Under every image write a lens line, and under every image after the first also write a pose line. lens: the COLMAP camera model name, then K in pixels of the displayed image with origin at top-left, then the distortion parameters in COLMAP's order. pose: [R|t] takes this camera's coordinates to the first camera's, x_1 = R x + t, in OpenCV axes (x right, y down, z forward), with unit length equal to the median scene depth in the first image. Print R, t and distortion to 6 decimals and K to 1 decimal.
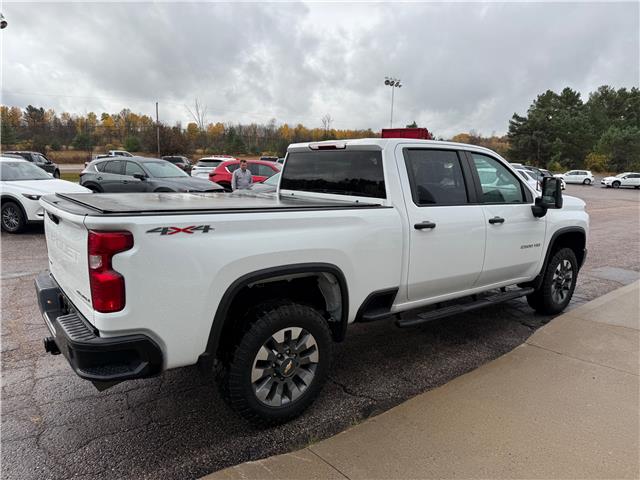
lens RADIAL K [[453.0, 0, 328.8], [0, 453.0, 243.1], [0, 0, 1]] dist [0.059307, -0.076410]
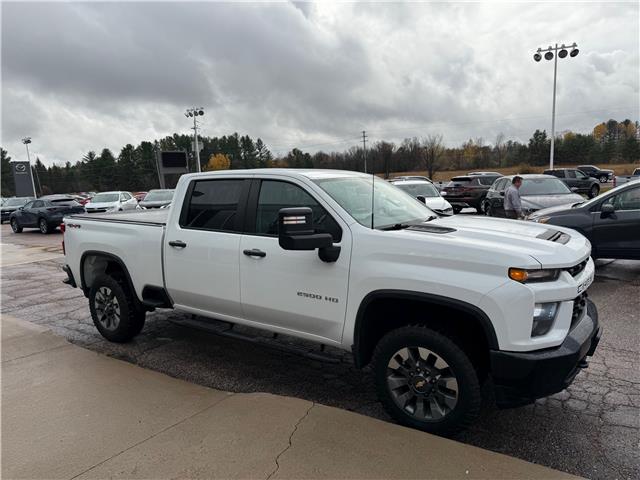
lens RADIAL K [[453.0, 0, 323.4], [0, 453.0, 245.7], [0, 0, 1]] dist [0.059307, -0.076410]
pose [[0.296065, 0.110639, -0.948738, 0.072754], [-0.129534, 0.988744, 0.074882, -0.008601], [0.946344, 0.100724, 0.307064, 0.048659]]
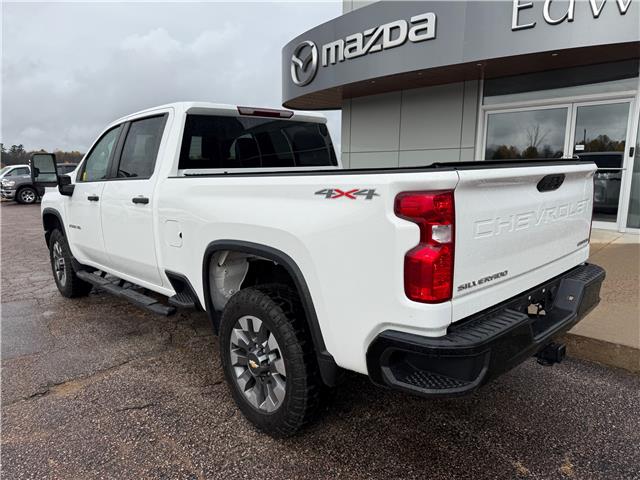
lens RADIAL K [[453.0, 0, 324.7], [0, 453.0, 244.5], [0, 0, 1]] dist [0.059307, -0.076410]
pose [[-0.083111, -0.187433, 0.978755, -0.050149], [0.189953, 0.961166, 0.200195, -0.006838], [-0.978269, 0.202556, -0.044280, 0.053962]]
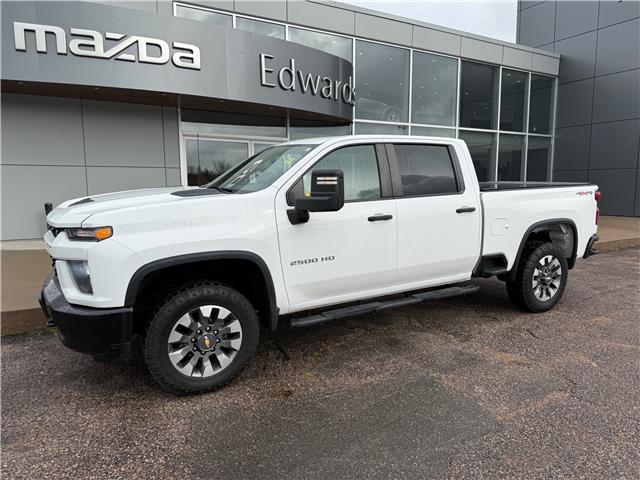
lens RADIAL K [[453.0, 0, 326.4], [0, 453.0, 239.3], [0, 0, 1]] dist [0.059307, -0.076410]
pose [[-0.989443, -0.038156, 0.139812, 0.004027], [0.006925, 0.951168, 0.308595, -0.019982], [-0.144760, 0.306305, -0.940862, 0.126632]]
